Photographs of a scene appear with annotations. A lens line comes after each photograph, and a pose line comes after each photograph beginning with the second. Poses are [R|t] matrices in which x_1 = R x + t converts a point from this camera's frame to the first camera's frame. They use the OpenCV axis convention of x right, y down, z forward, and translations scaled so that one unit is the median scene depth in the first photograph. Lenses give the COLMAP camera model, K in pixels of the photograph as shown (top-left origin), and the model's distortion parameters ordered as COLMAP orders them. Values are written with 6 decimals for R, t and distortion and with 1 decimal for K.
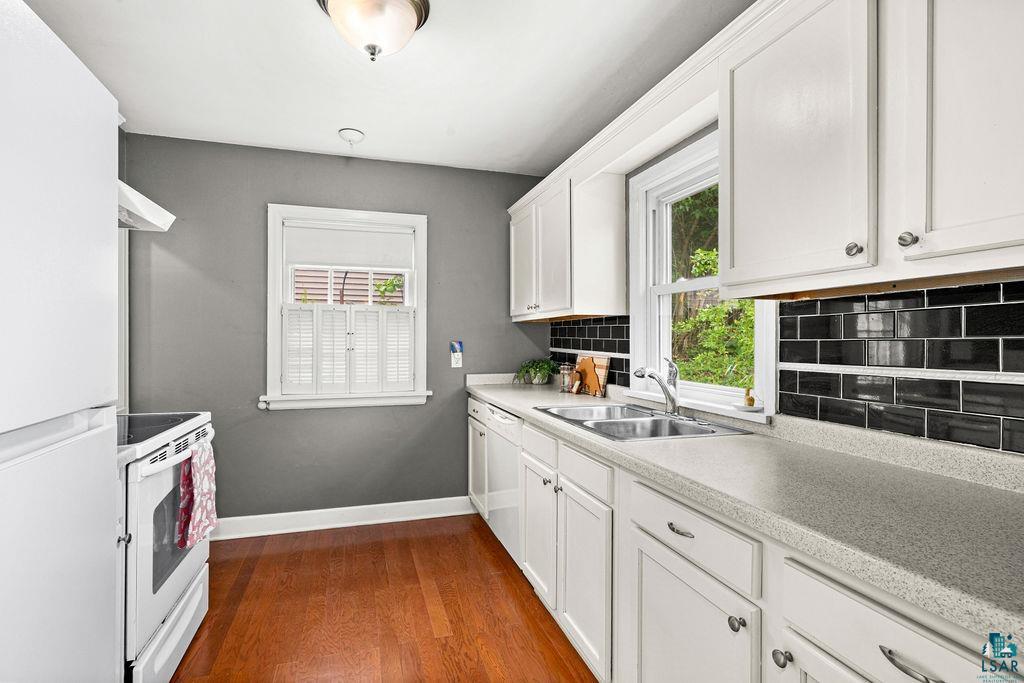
lens RADIAL K [[498.9, 0, 513.2], [0, 498.9, 337.4], [0, 0, 1]] dist [-0.004606, -0.000168]
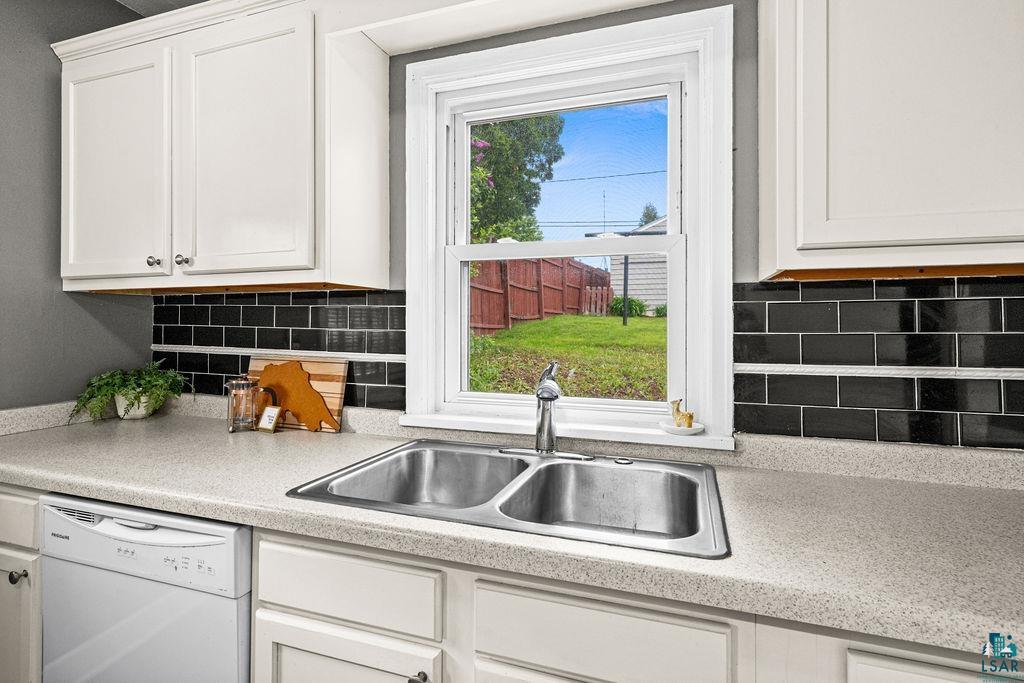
lens RADIAL K [[498.9, 0, 517.0], [0, 498.9, 321.1], [0, 0, 1]] dist [-0.004606, -0.000168]
pose [[0.591889, 0.022368, 0.805709, -0.167597], [-0.010920, 0.999746, -0.019732, 0.003486], [-0.805946, 0.002881, 0.591983, 0.540657]]
